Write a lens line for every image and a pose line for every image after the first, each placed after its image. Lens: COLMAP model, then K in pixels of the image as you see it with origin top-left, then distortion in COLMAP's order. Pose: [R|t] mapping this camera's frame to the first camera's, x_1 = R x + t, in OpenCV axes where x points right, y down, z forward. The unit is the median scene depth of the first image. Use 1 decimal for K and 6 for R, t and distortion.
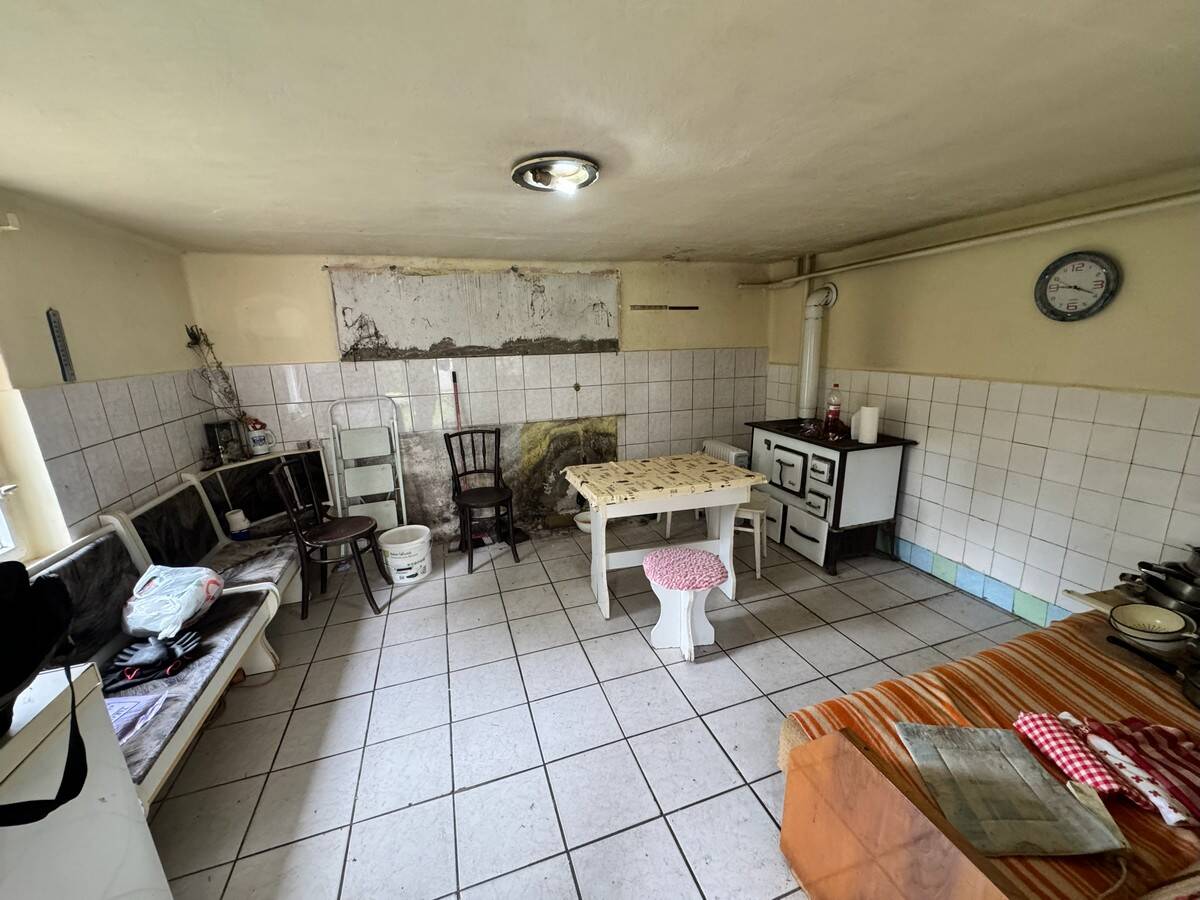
lens RADIAL K [[475.7, 0, 600.0], [0, 475.7, 450.0], [0, 0, 1]] dist [-0.002162, -0.000300]
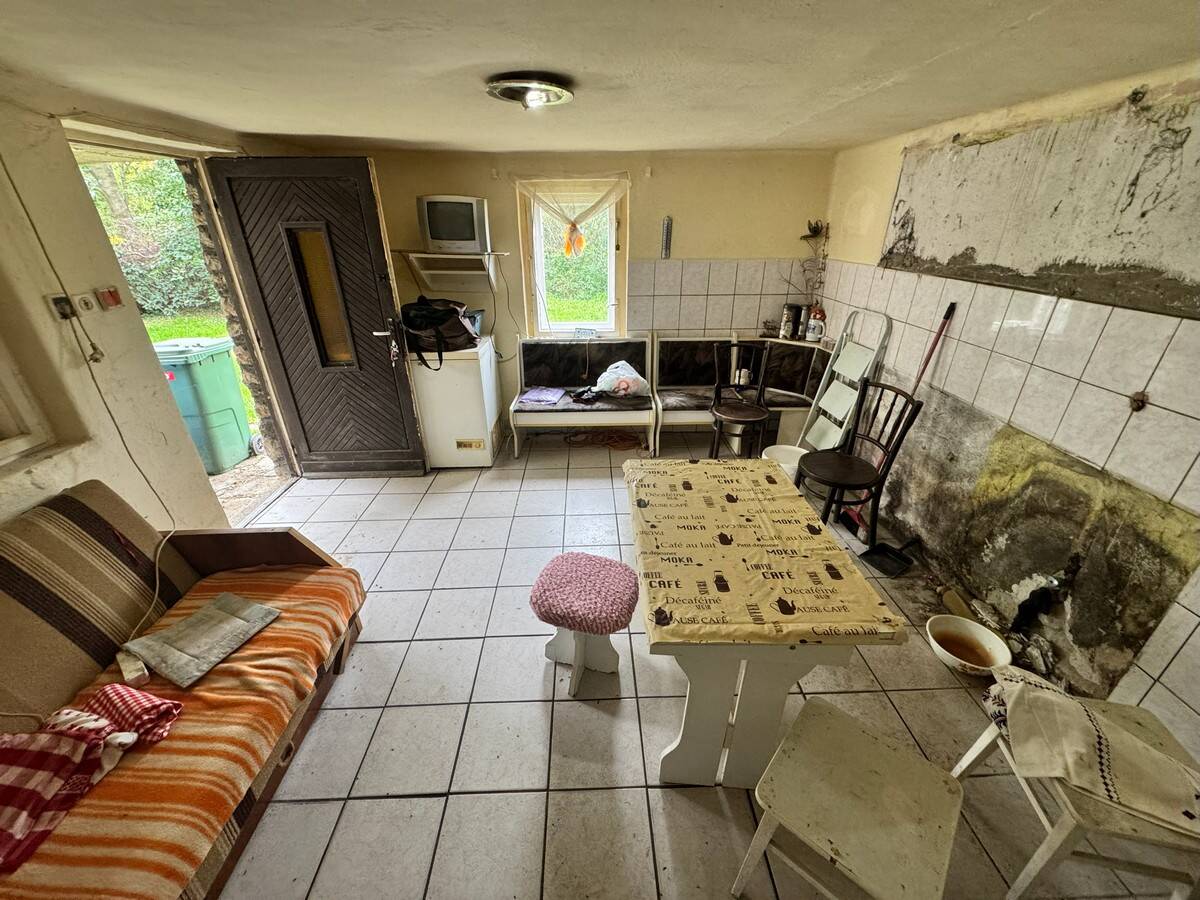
lens RADIAL K [[475.7, 0, 600.0], [0, 475.7, 450.0], [0, 0, 1]] dist [-0.002162, -0.000300]
pose [[-0.289077, 0.442877, -0.848701, 0.494466], [-0.208991, 0.835972, 0.507419, -0.230839], [0.934215, 0.324054, -0.149103, 0.724680]]
